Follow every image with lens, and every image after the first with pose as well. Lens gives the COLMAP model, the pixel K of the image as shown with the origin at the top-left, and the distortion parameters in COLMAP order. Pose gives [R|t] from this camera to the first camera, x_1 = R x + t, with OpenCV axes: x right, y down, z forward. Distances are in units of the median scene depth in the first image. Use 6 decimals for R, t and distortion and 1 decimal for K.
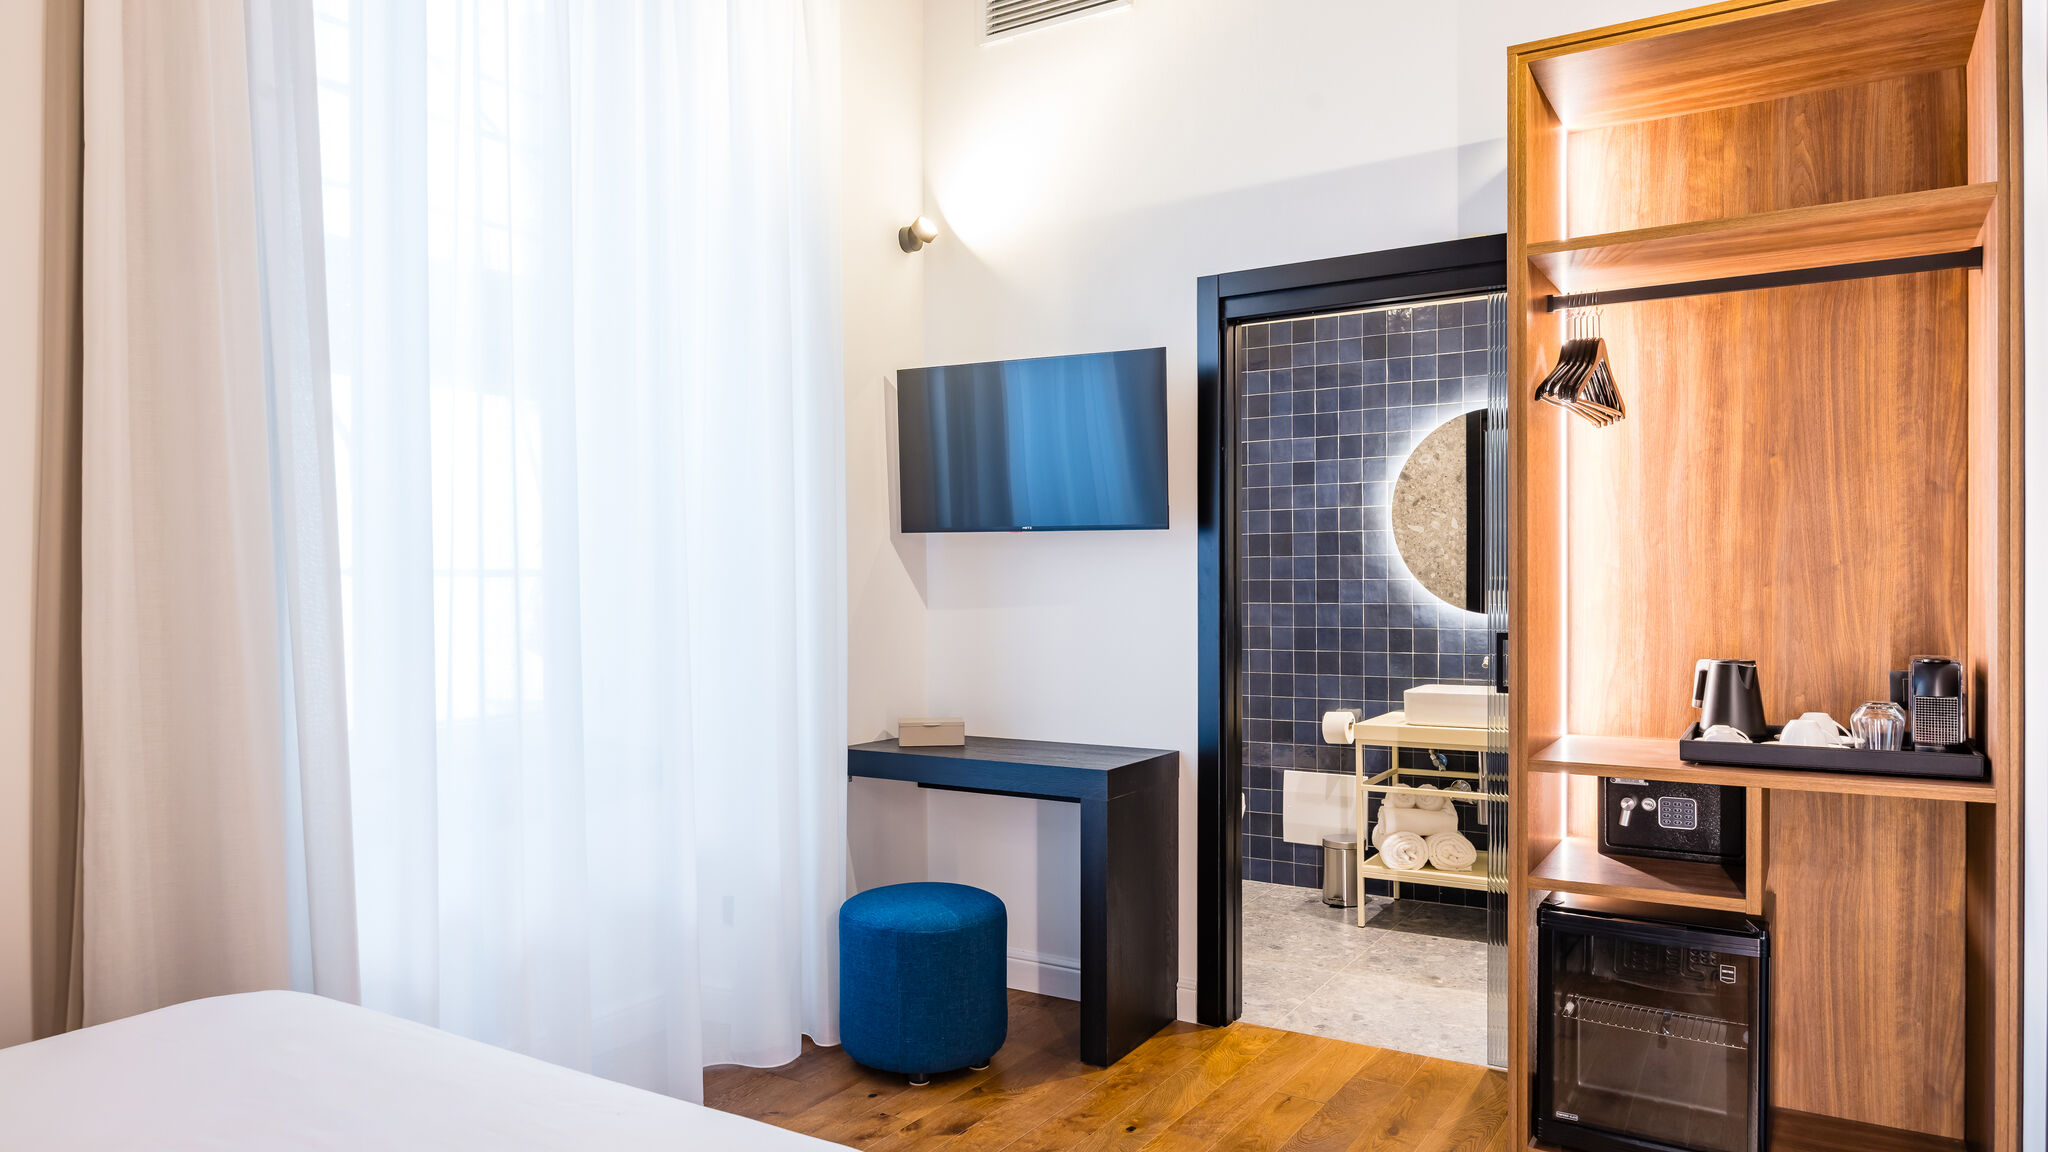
lens RADIAL K [[1267.7, 0, 1009.0], [0, 1267.7, 587.9], [0, 0, 1]] dist [-0.002287, -0.001578]
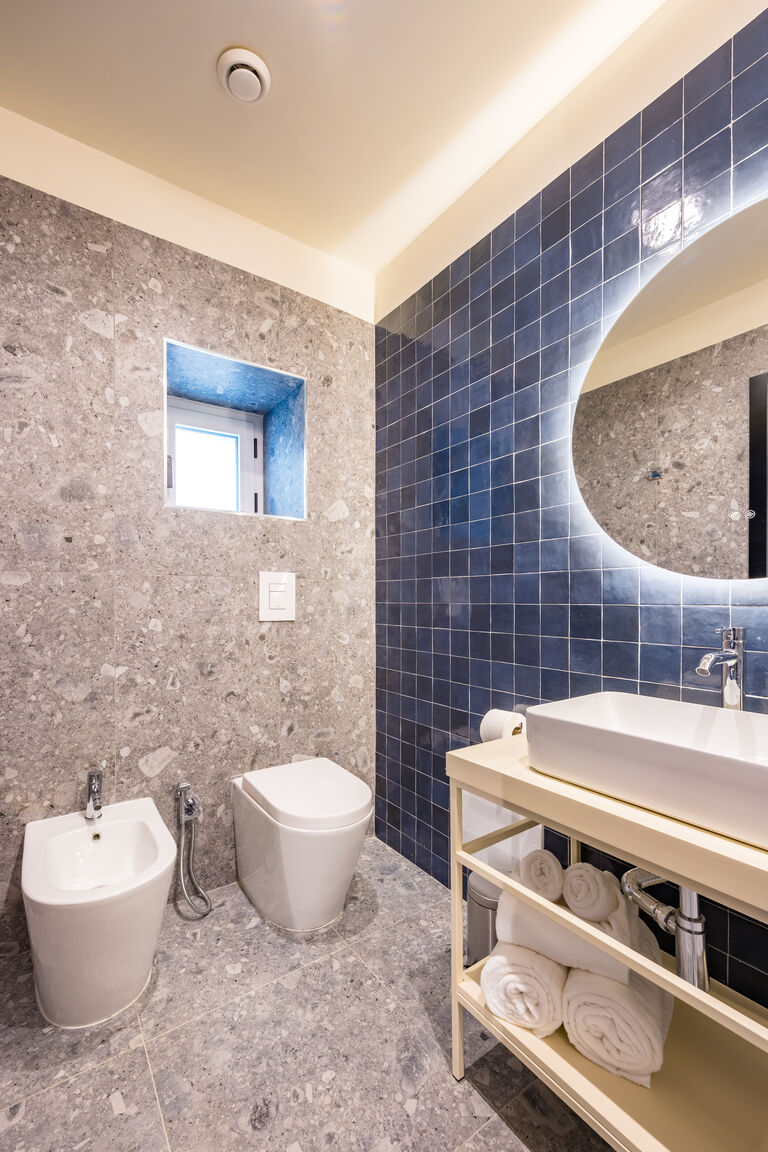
lens RADIAL K [[477.0, 0, 361.6], [0, 477.0, 602.3], [0, 0, 1]] dist [-0.001060, 0.000138]
pose [[0.917995, 0.007571, -0.396521, 0.510348], [-0.005243, 0.999962, 0.006957, 0.050056], [0.396558, -0.004307, 0.917999, 1.199670]]
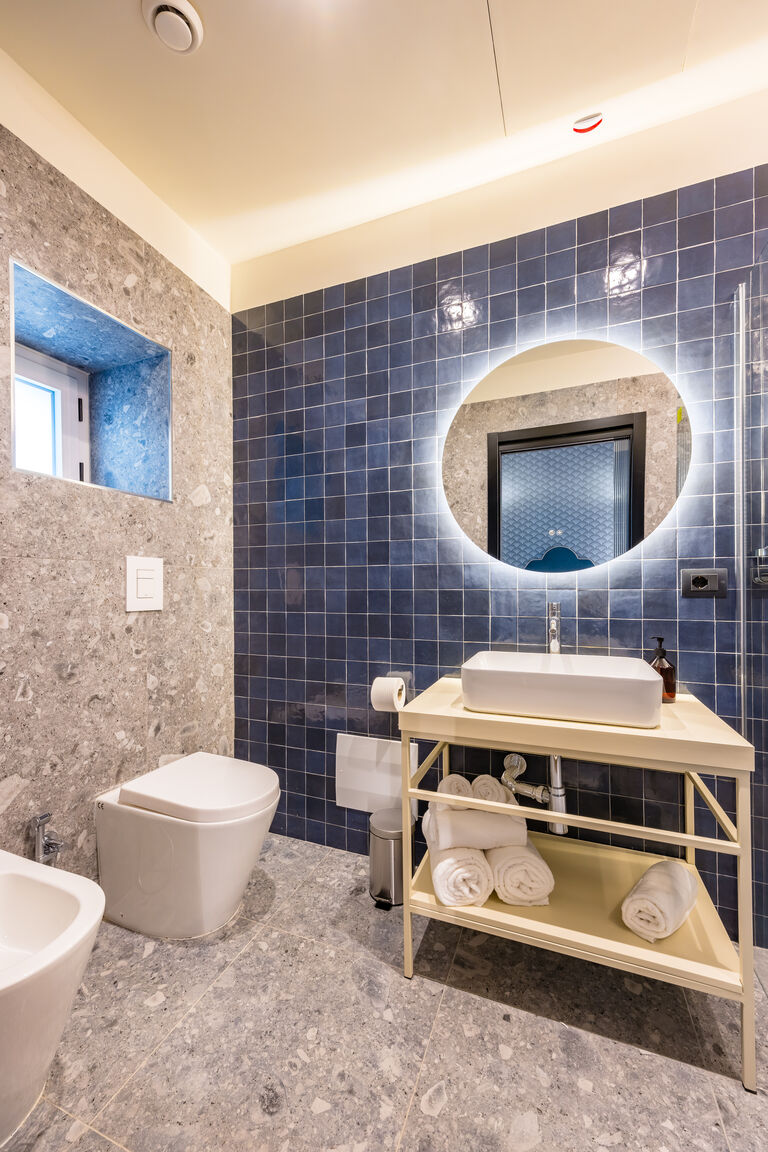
lens RADIAL K [[461.5, 0, 376.7], [0, 461.5, 585.6], [0, 0, 1]] dist [0.013816, -0.002187]
pose [[0.983689, 0.001021, 0.179877, 0.326190], [-0.000277, 0.999991, -0.004158, 0.051654], [-0.179879, 0.004041, 0.983680, 1.137115]]
